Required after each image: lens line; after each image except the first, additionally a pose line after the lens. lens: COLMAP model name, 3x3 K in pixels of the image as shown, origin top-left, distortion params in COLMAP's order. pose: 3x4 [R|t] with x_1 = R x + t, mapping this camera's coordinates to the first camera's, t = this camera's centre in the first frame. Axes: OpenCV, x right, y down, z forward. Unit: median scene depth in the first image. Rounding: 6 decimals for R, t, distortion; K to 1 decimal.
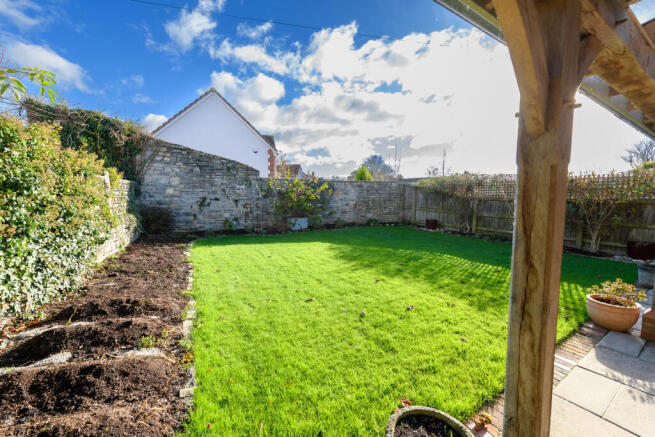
lens RADIAL K [[254.5, 0, 342.6], [0, 254.5, 221.6], [0, 0, 1]] dist [0.004067, -0.000931]
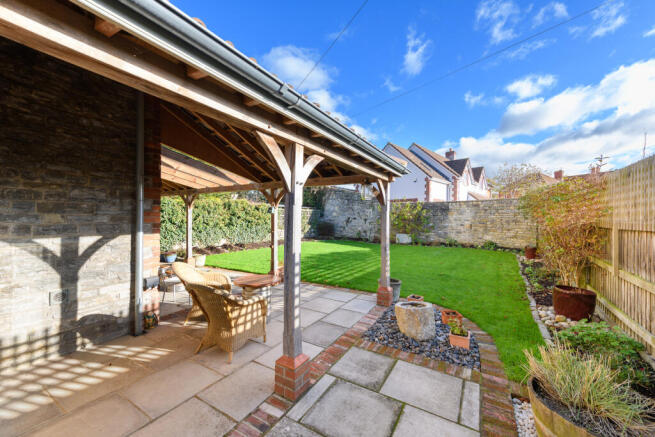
lens RADIAL K [[254.5, 0, 327.7], [0, 254.5, 219.1], [0, 0, 1]] dist [0.004067, -0.000931]
pose [[0.440594, 0.008089, -0.897670, 0.879644], [-0.085444, 0.995798, -0.032965, -0.015091], [0.893631, 0.091224, 0.439433, 0.124534]]
